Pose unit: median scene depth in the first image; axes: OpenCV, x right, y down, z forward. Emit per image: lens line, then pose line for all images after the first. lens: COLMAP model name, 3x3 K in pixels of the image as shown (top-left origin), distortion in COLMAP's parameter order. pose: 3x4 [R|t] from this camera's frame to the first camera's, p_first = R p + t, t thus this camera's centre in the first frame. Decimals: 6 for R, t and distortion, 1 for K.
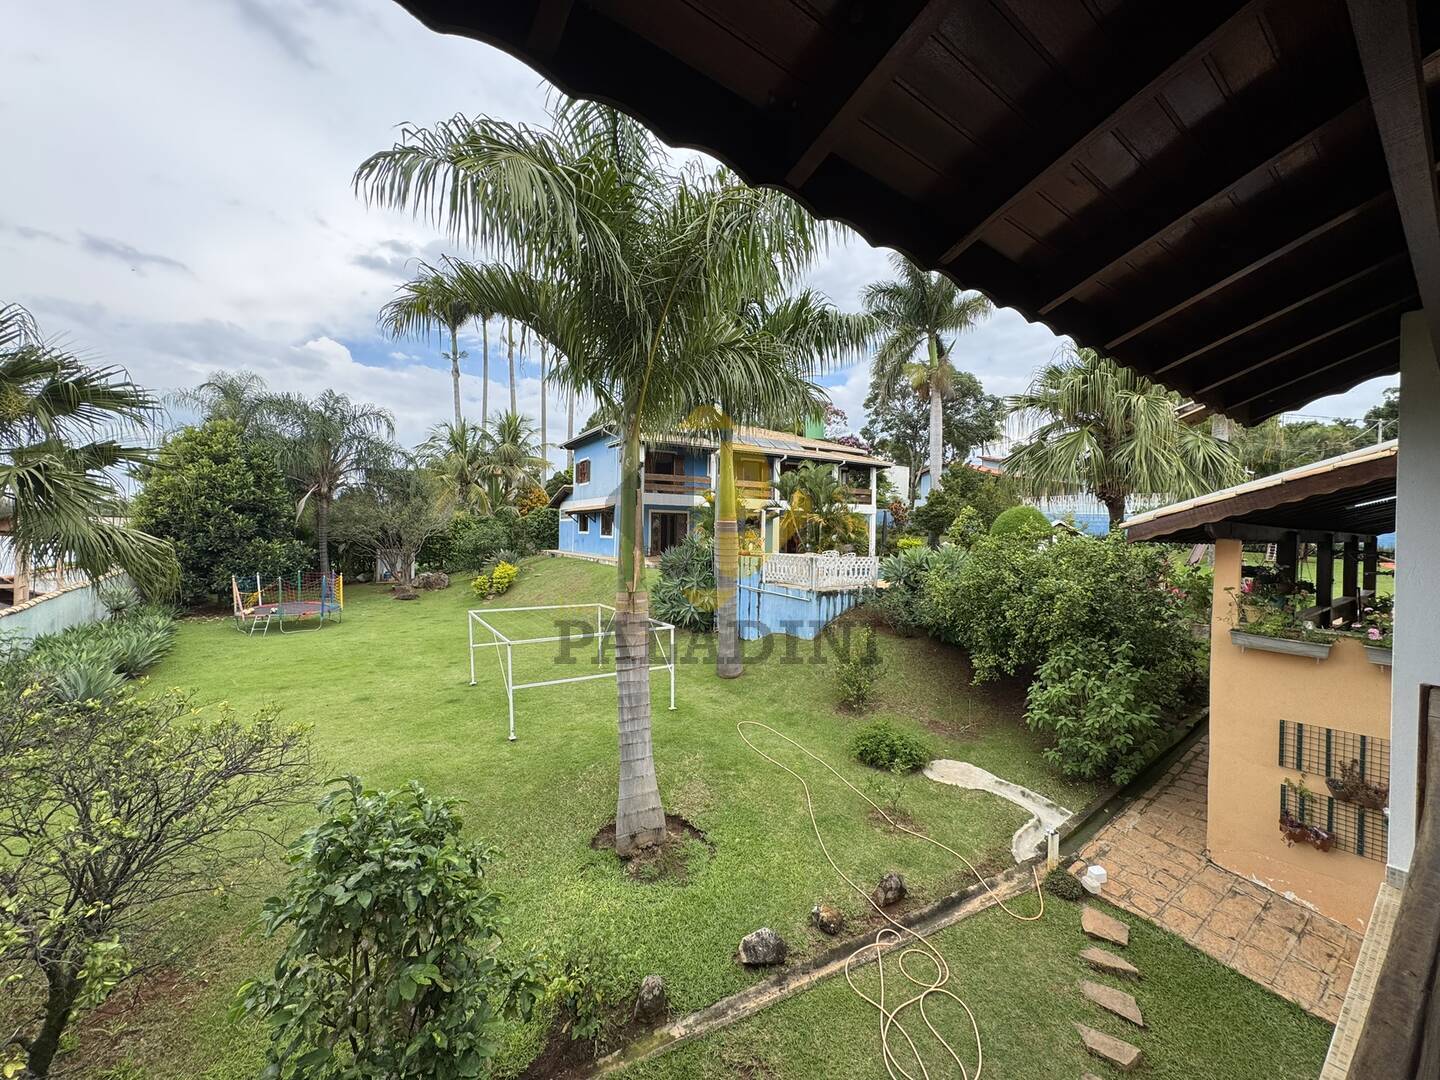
lens RADIAL K [[553.9, 0, 719.7], [0, 553.9, 549.4], [0, 0, 1]] dist [-0.000940, 0.000203]
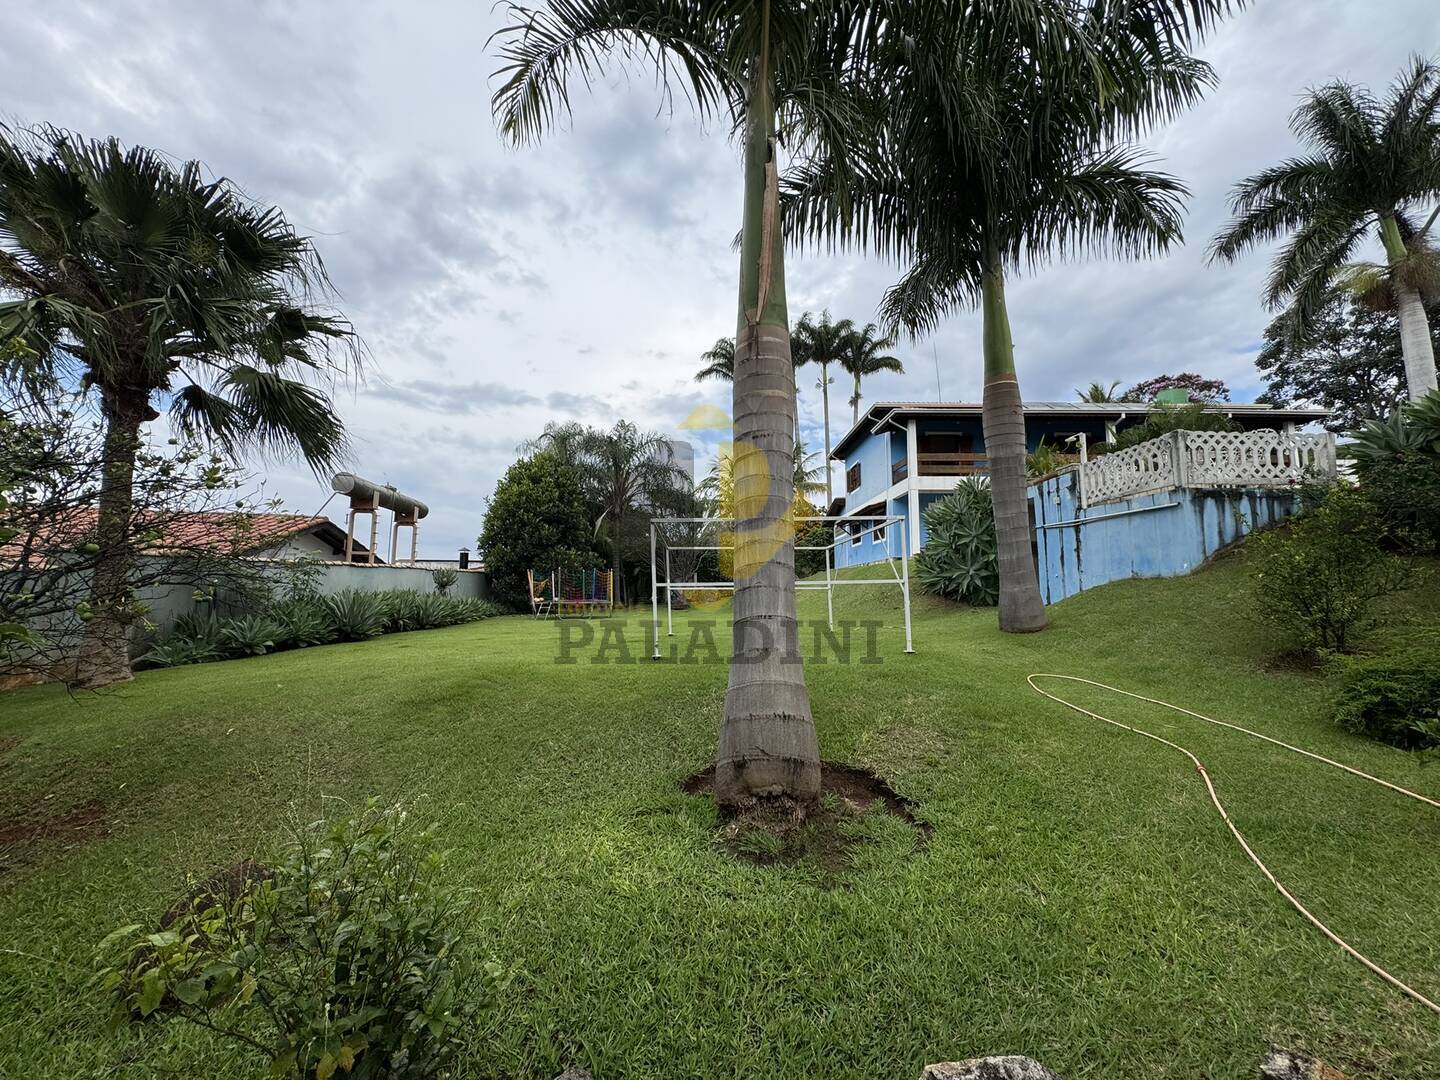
lens RADIAL K [[574.2, 0, 718.4], [0, 574.2, 539.9], [0, 0, 1]] dist [-0.003475, 0.000758]
pose [[0.869095, -0.063516, -0.490550, 0.035256], [0.008720, 0.993535, -0.113194, 0.163647], [0.494568, 0.094099, 0.864030, 0.234474]]
